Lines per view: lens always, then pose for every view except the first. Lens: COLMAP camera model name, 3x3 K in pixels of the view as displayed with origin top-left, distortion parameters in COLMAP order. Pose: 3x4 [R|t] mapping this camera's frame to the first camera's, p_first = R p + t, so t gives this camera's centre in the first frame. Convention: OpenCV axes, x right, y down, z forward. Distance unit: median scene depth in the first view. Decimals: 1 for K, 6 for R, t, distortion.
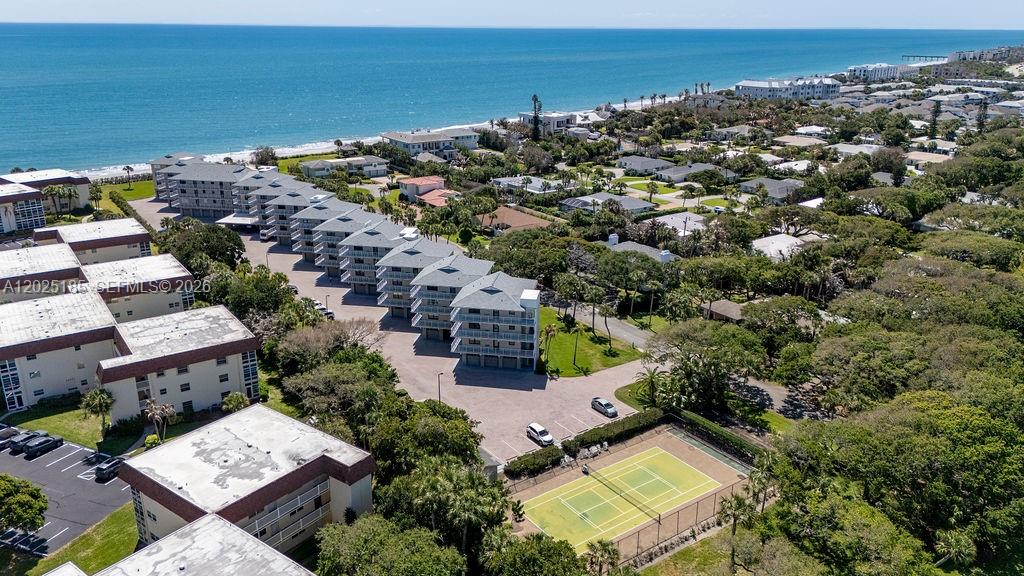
lens RADIAL K [[757.9, 0, 510.4], [0, 757.9, 287.4], [0, 0, 1]] dist [0.116833, -0.165311]
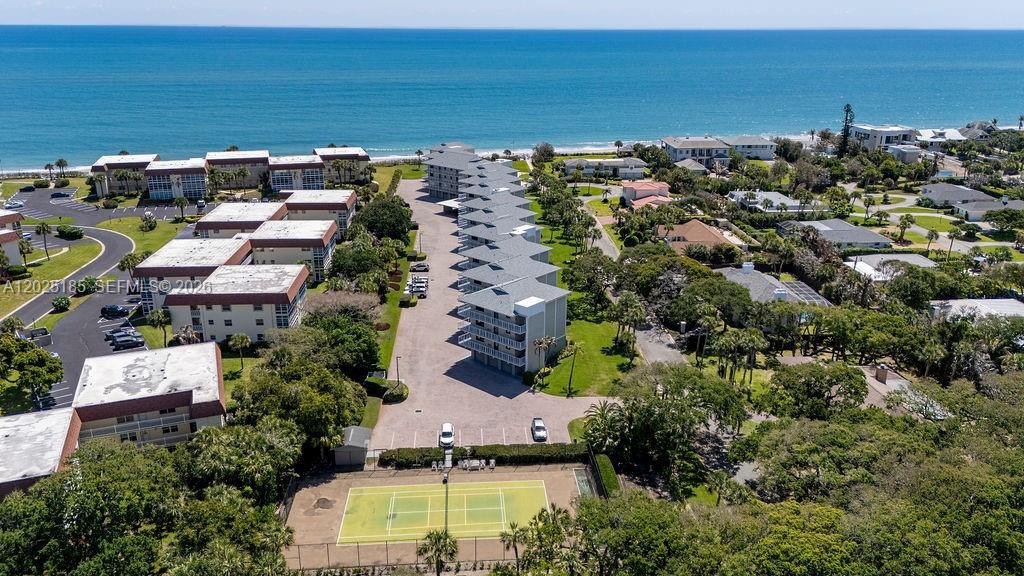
lens RADIAL K [[757.9, 0, 510.4], [0, 757.9, 287.4], [0, 0, 1]] dist [0.116833, -0.165311]
pose [[0.851181, 0.167059, -0.497576, 0.485619], [-0.169078, 0.984733, 0.041384, -0.045258], [0.496894, 0.048904, 0.866432, 0.140227]]
